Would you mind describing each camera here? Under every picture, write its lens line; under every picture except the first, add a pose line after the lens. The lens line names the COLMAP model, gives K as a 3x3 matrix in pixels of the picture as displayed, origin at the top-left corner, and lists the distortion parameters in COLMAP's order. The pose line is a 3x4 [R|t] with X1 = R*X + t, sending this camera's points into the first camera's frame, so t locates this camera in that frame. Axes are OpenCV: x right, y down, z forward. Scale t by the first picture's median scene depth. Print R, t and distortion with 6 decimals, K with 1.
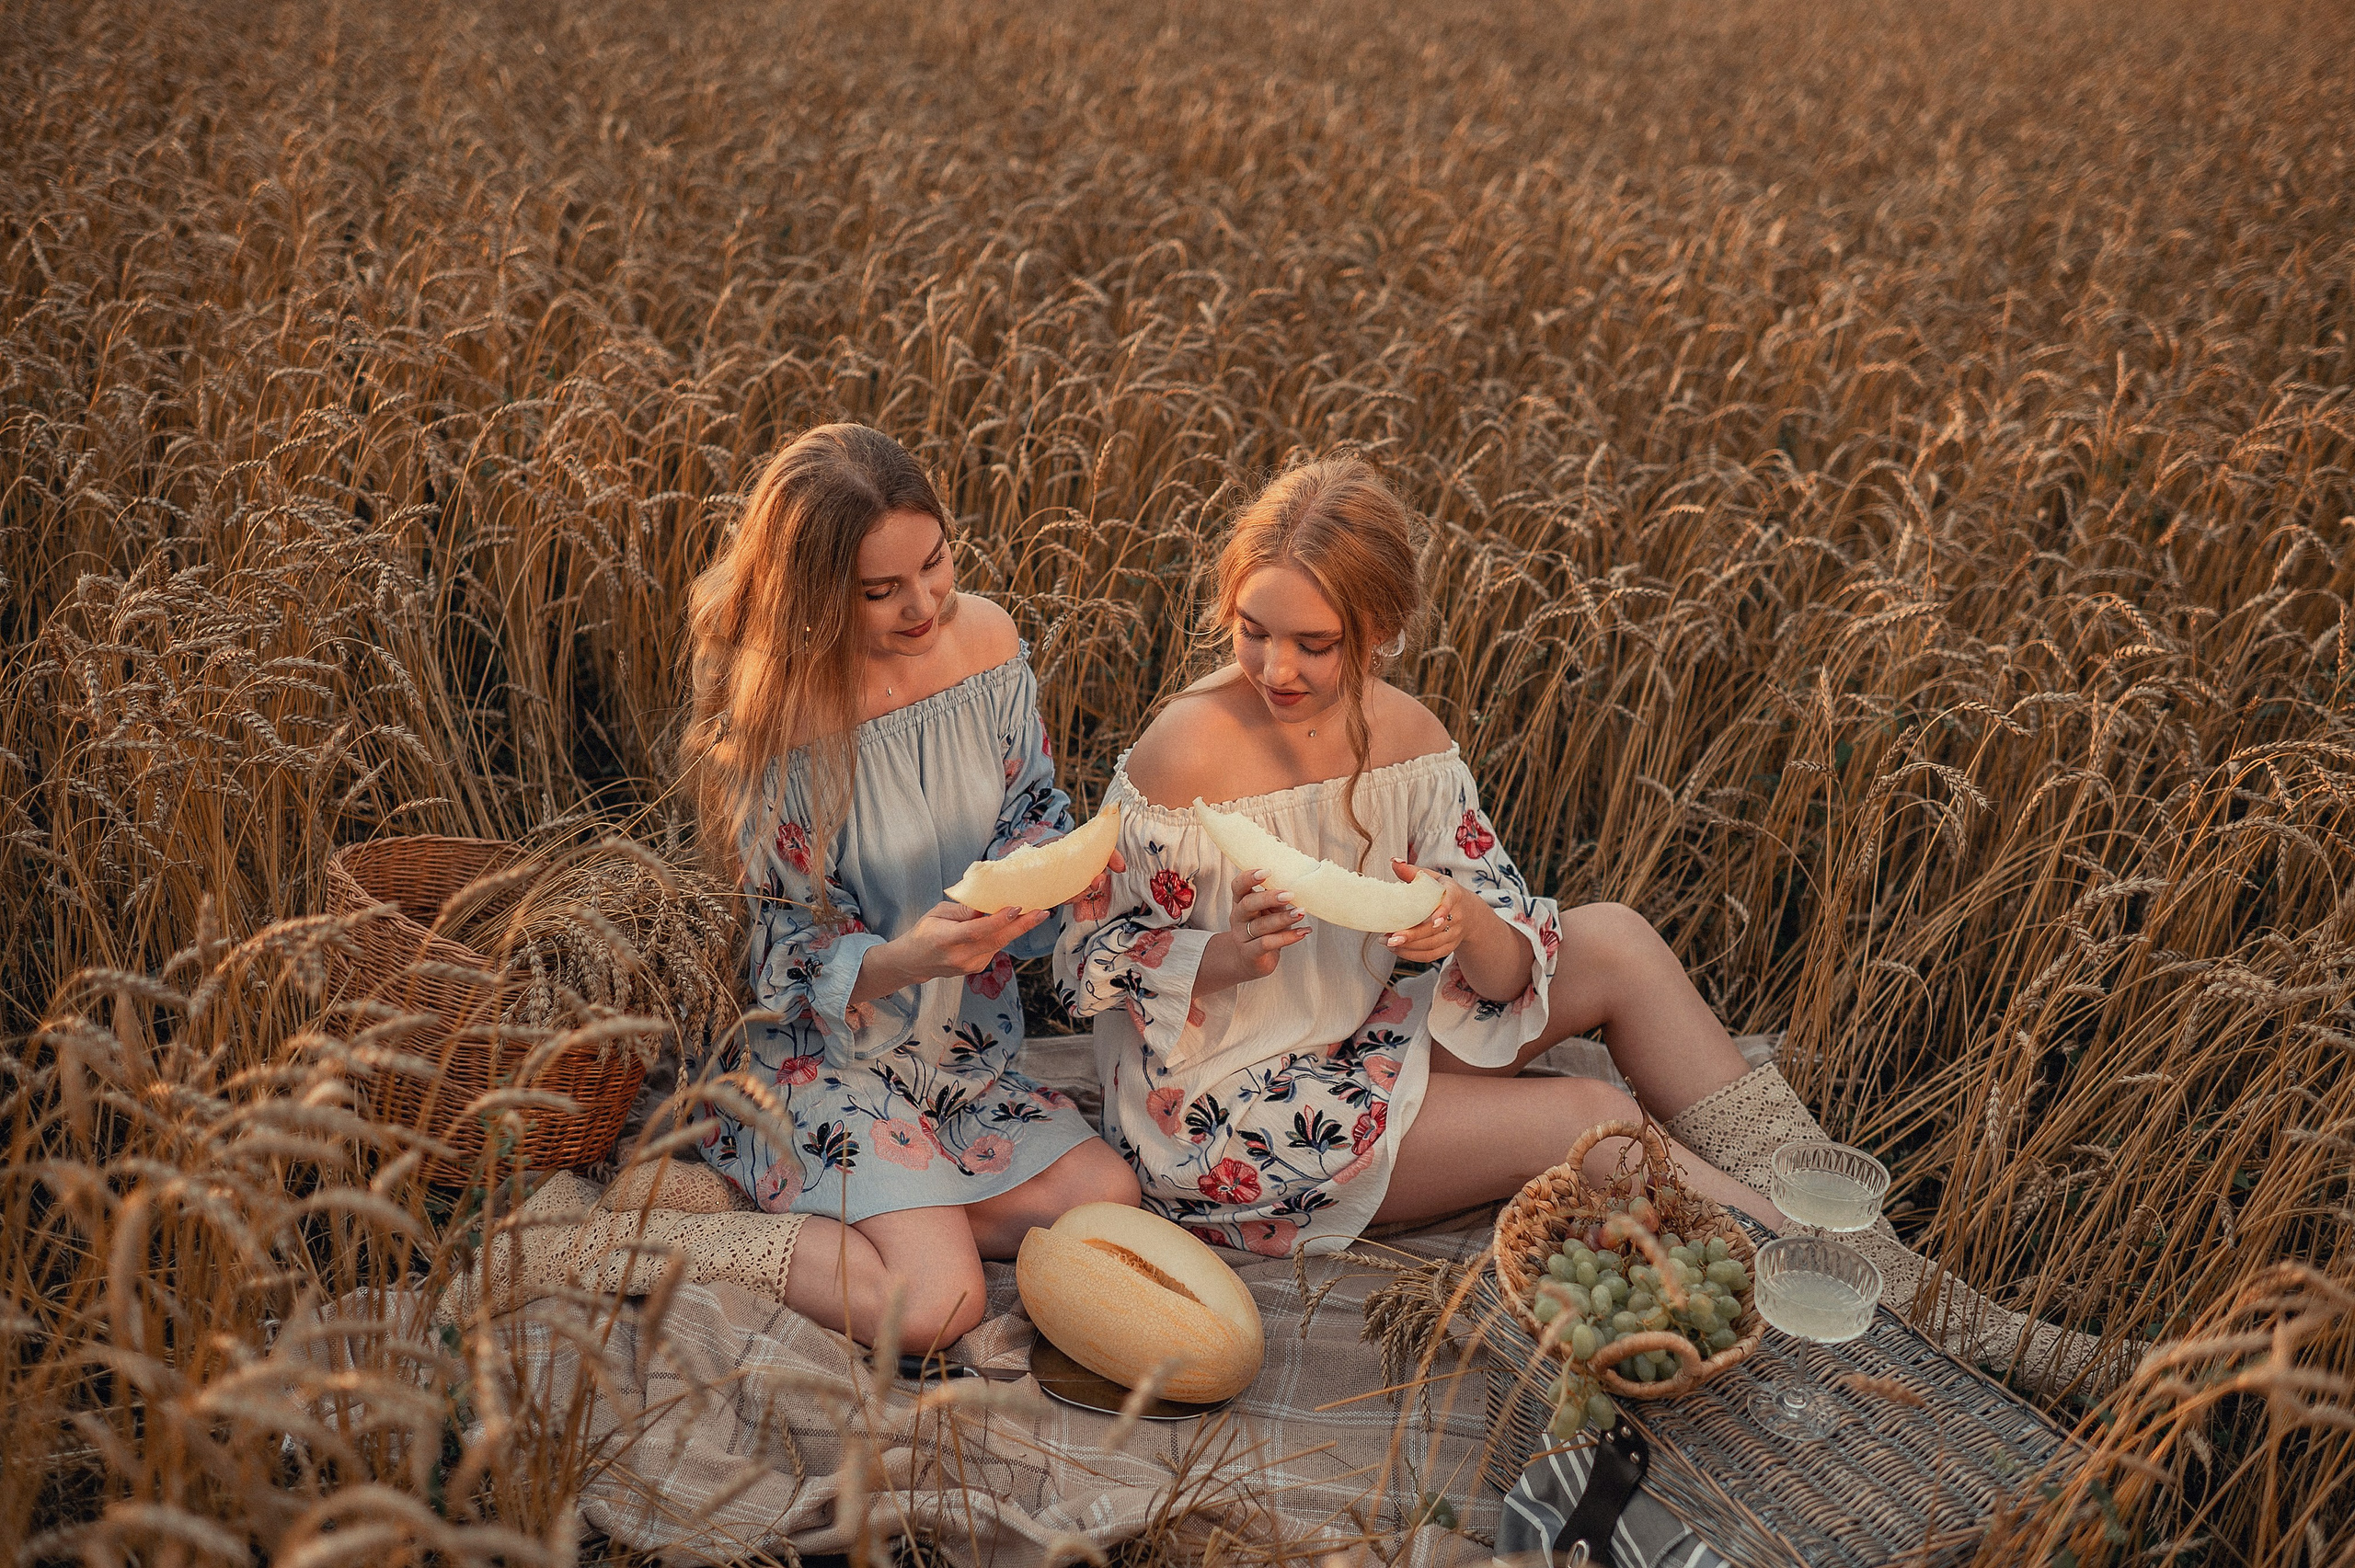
lens RADIAL K [[2325.6, 0, 1174.3], [0, 2325.6, 830.7], [0, 0, 1]] dist [-0.003599, -0.004767]
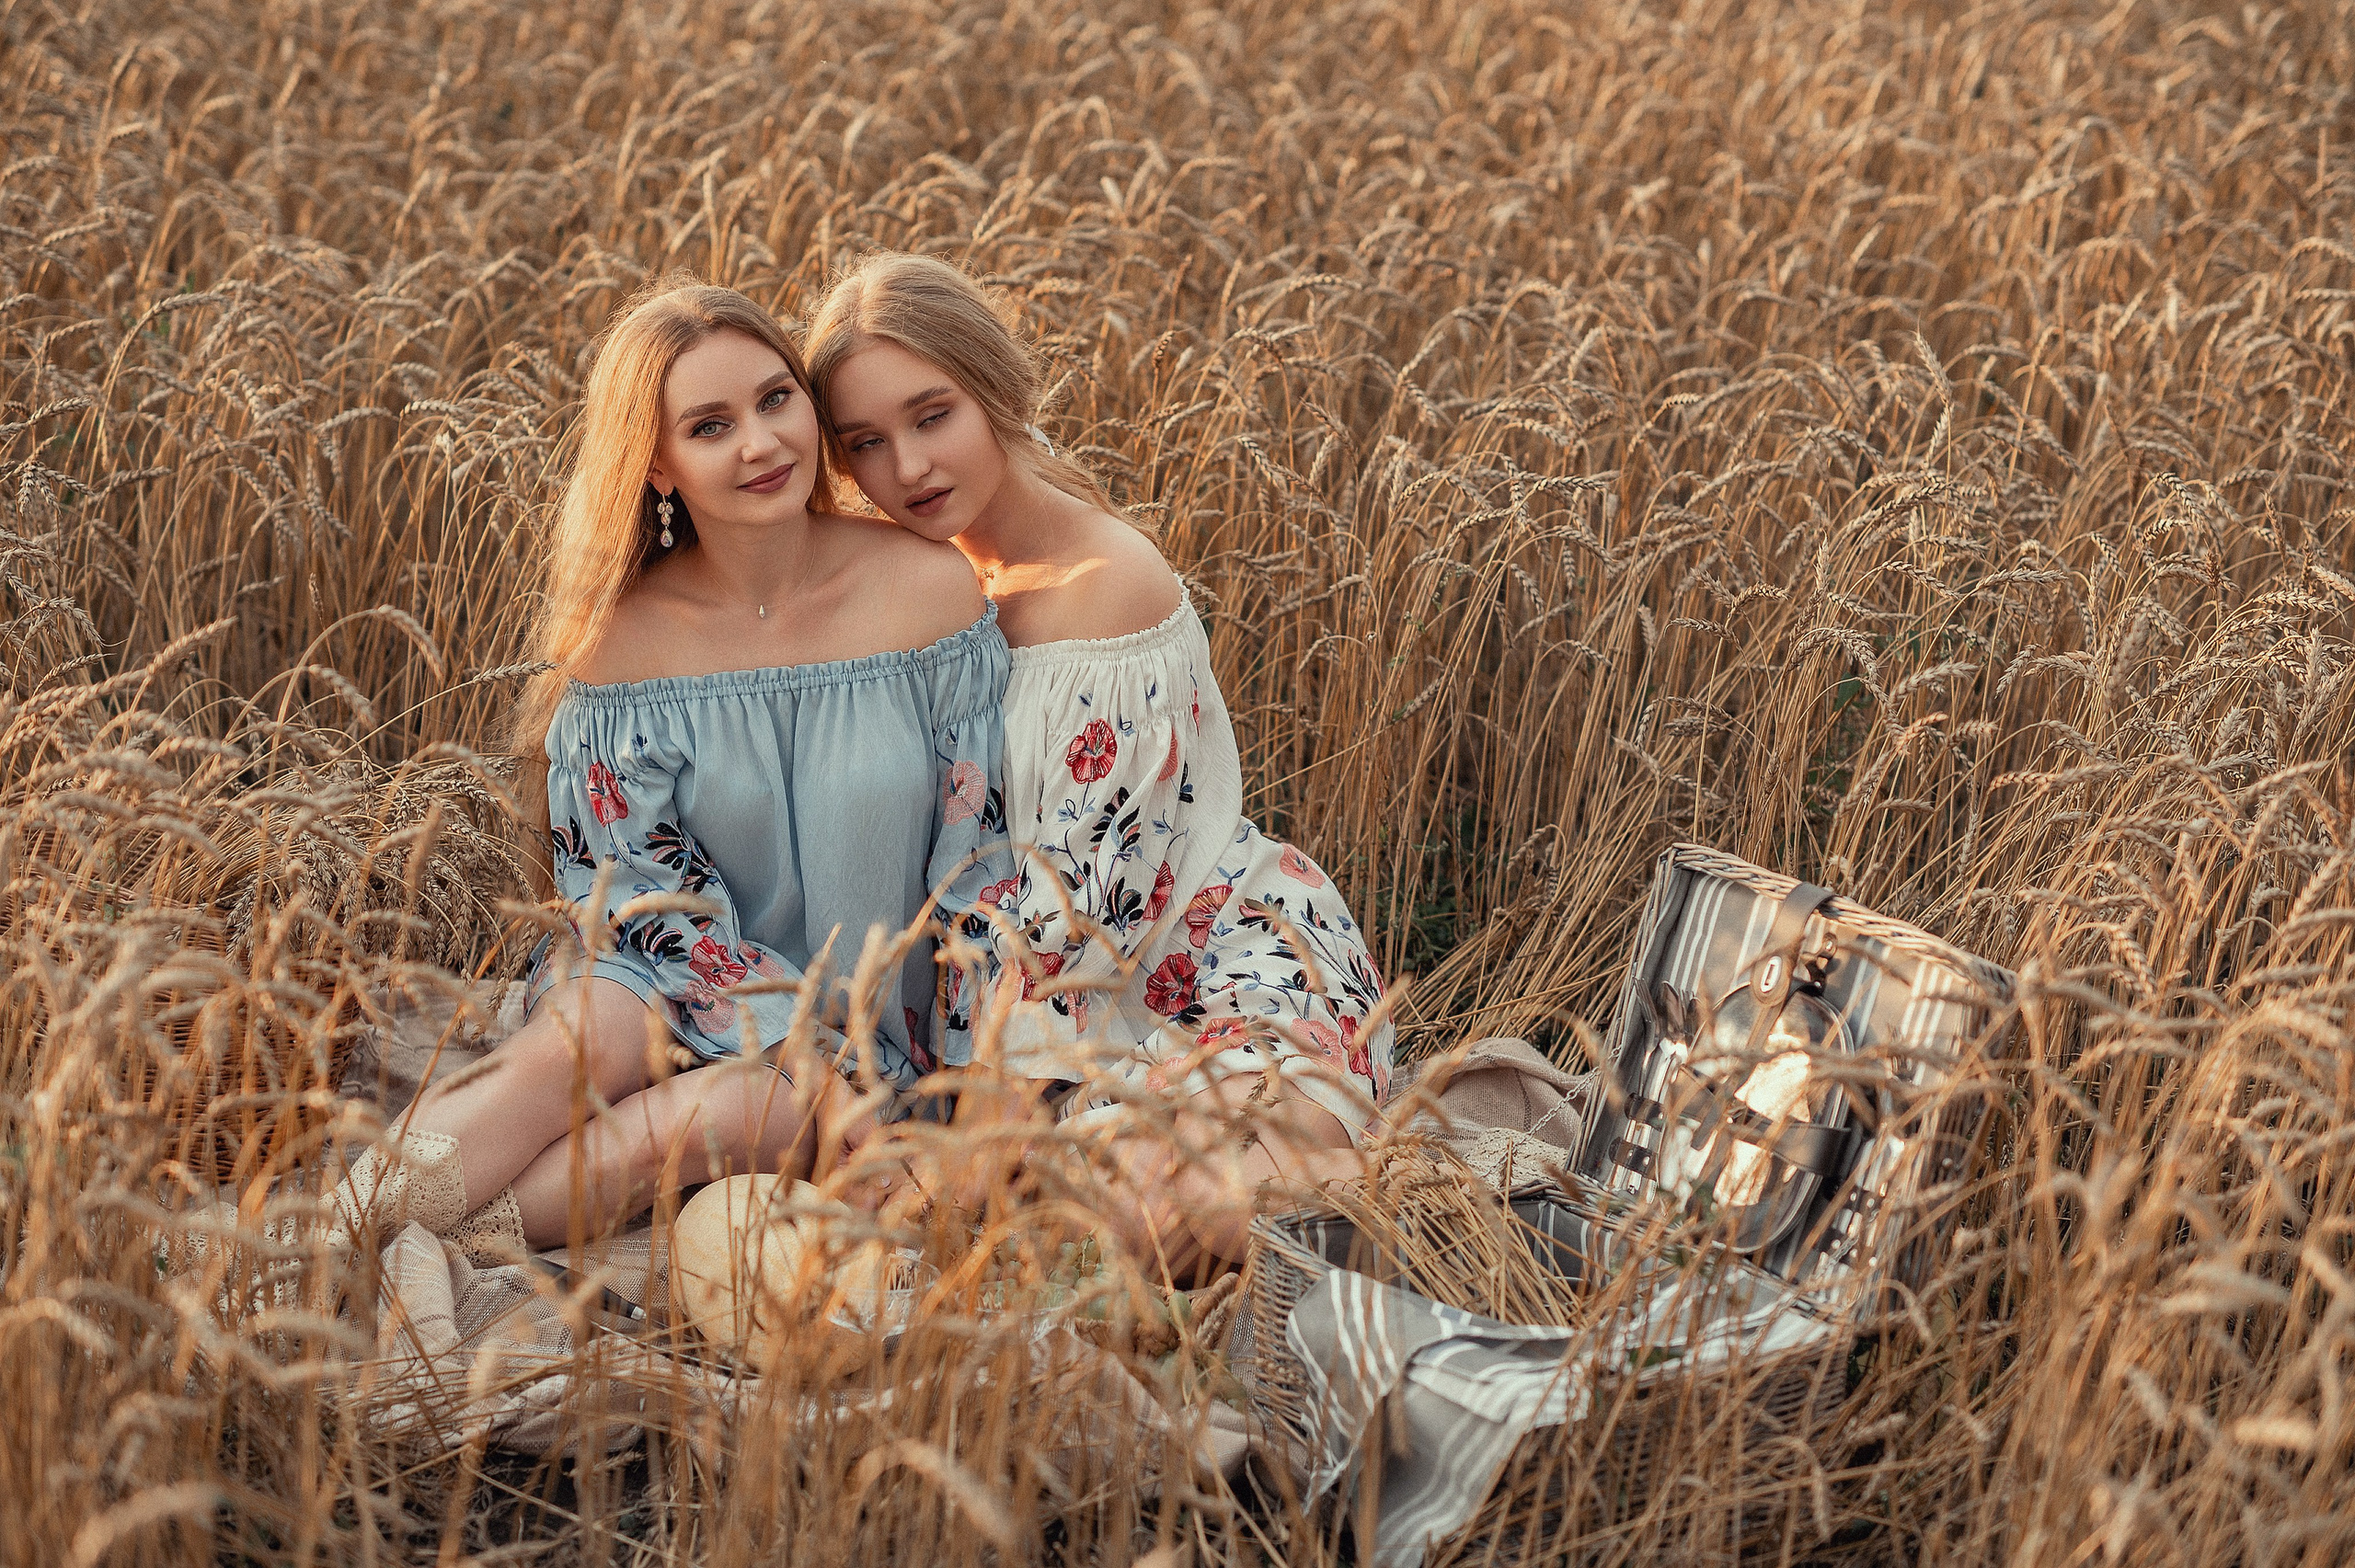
lens RADIAL K [[5700.0, 0, 1177.5], [0, 5700.0, 784.0], [0, 0, 1]] dist [-0.049623, 0.566122]
pose [[0.998745, -0.022326, -0.044832, 0.169687], [0.015671, 0.989506, -0.143640, 0.313532], [0.047569, 0.142758, 0.988614, -1.042253]]
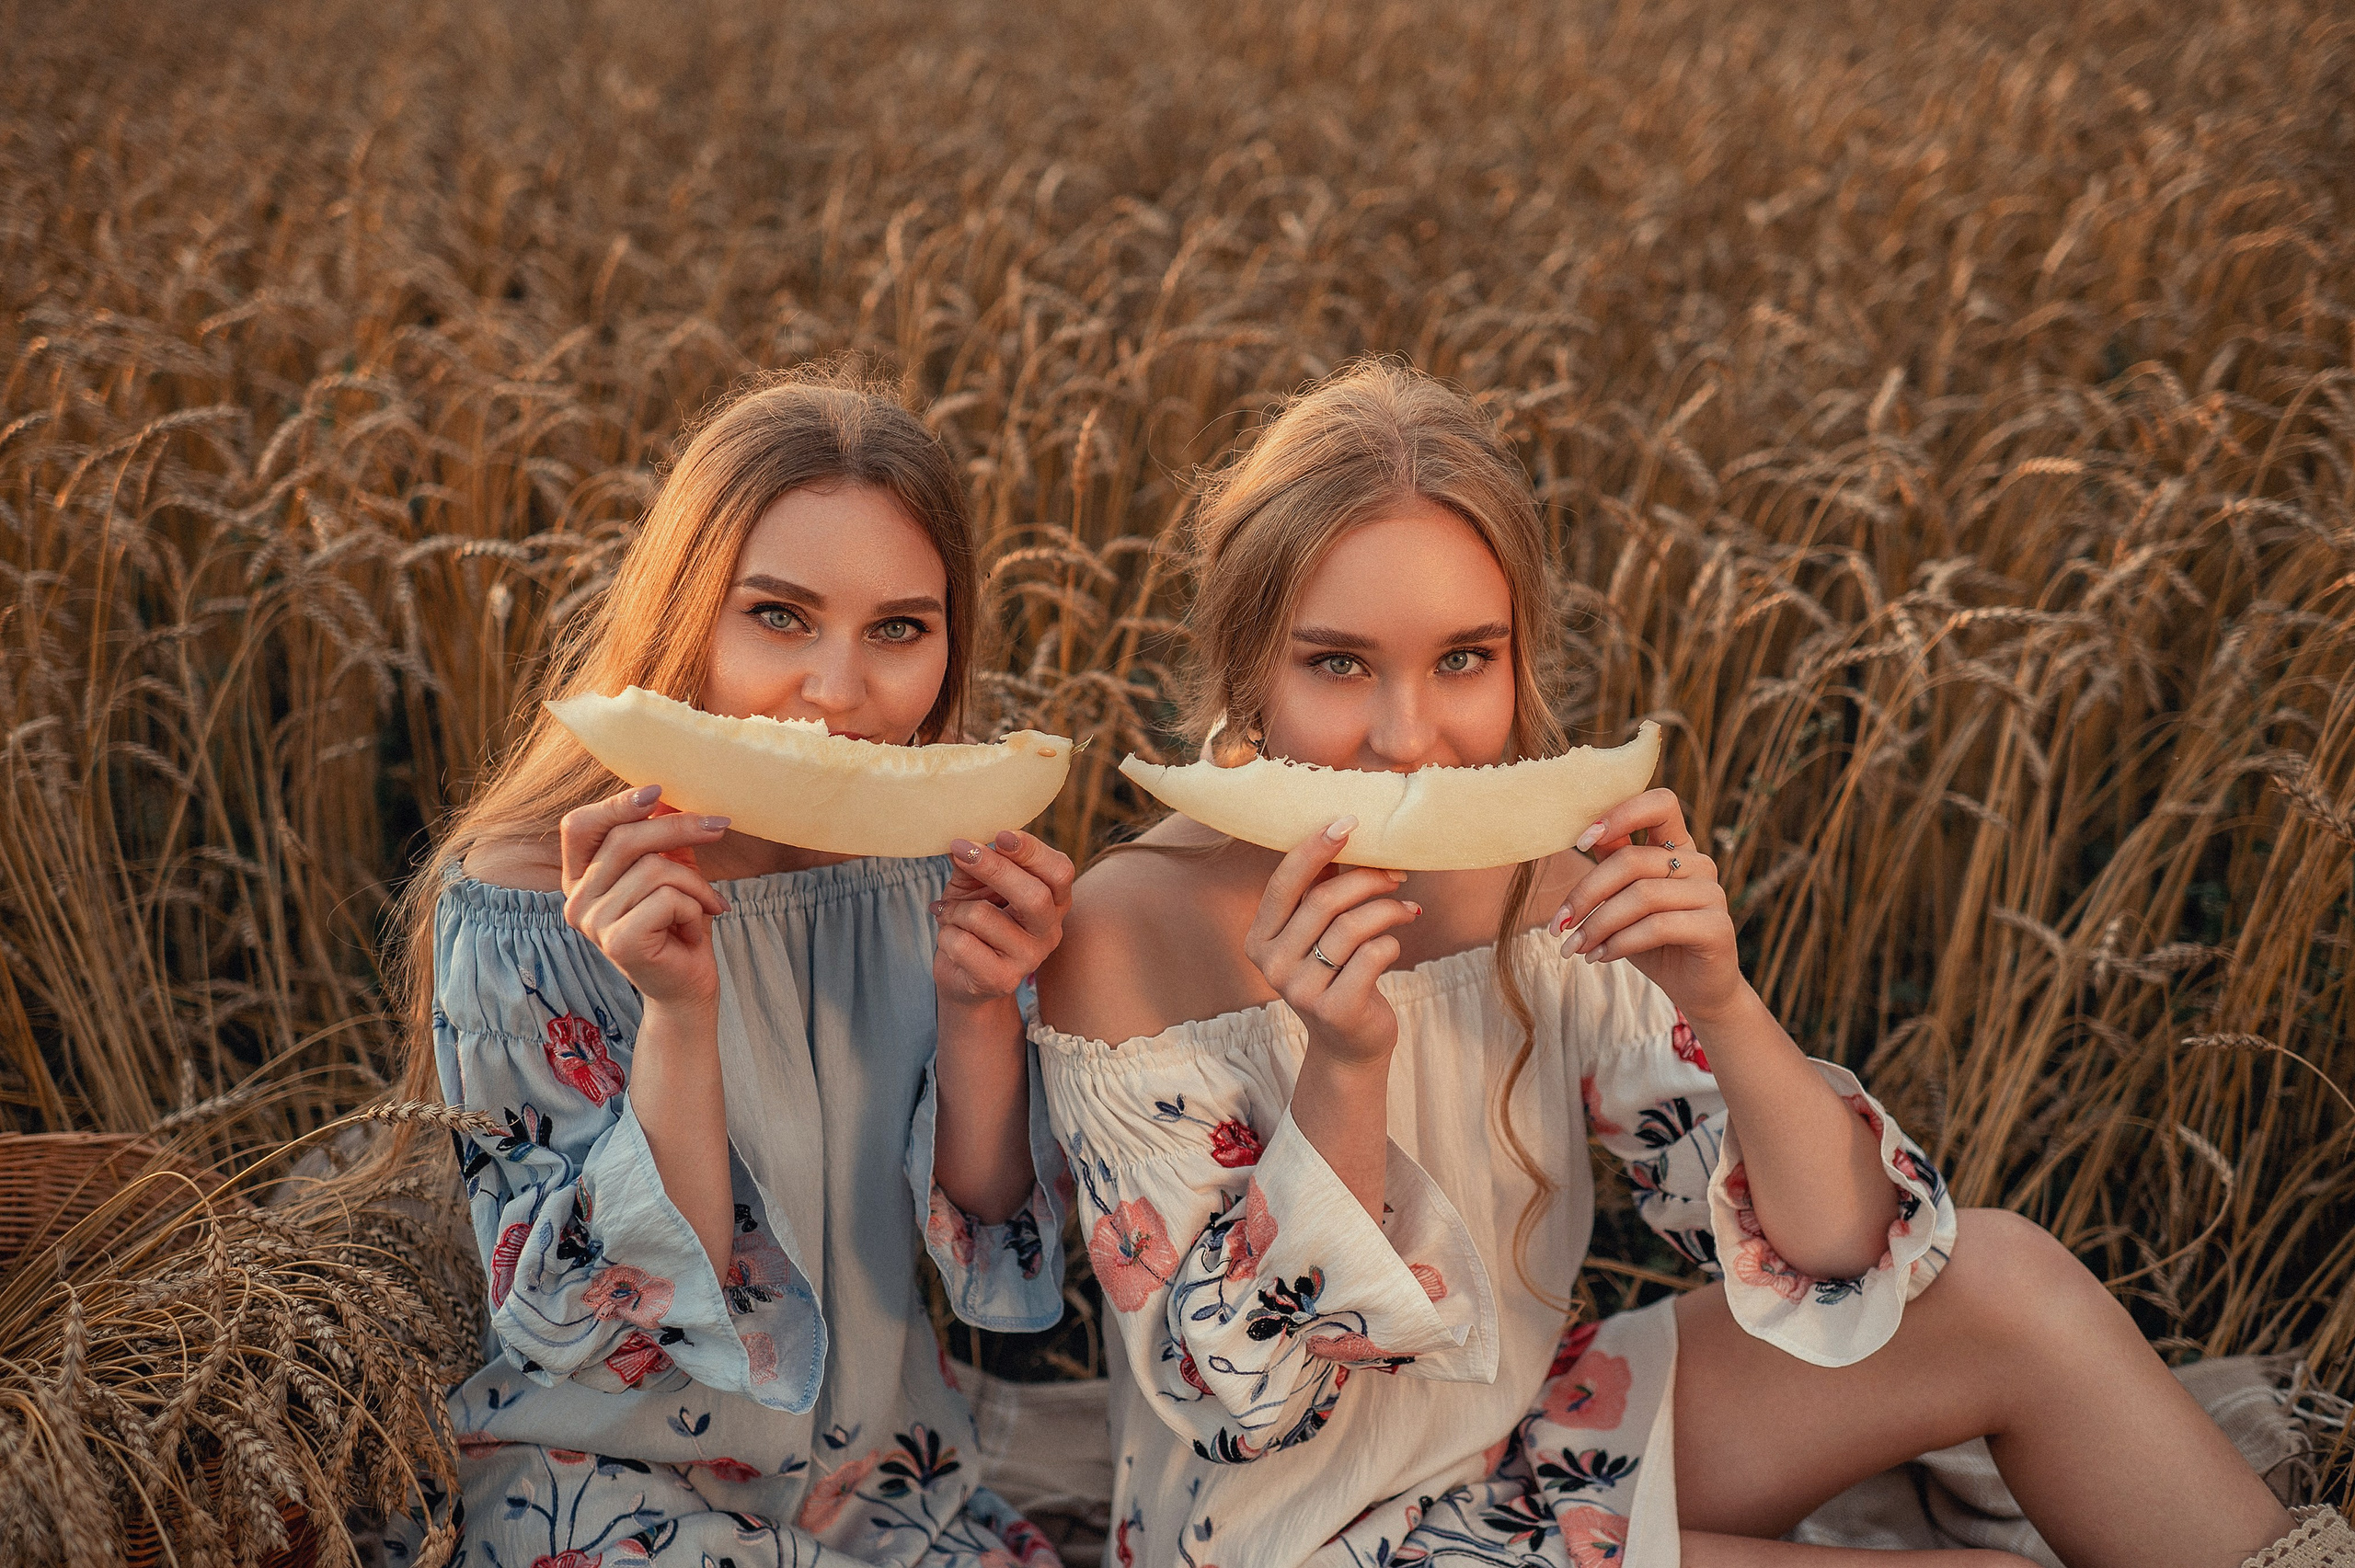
lens RADIAL K [[2332.5, 0, 1177.5], [0, 2332.5, 784.0], [0, 0, 1]] dist [-0.008481, 0.001856]
pose [[0.995409, -0.051428, -0.080723, 0.044467], [0.050609, 0.998644, -0.012168, -0.072297], [0.081239, 0.008027, 0.996662, 0.452930]]
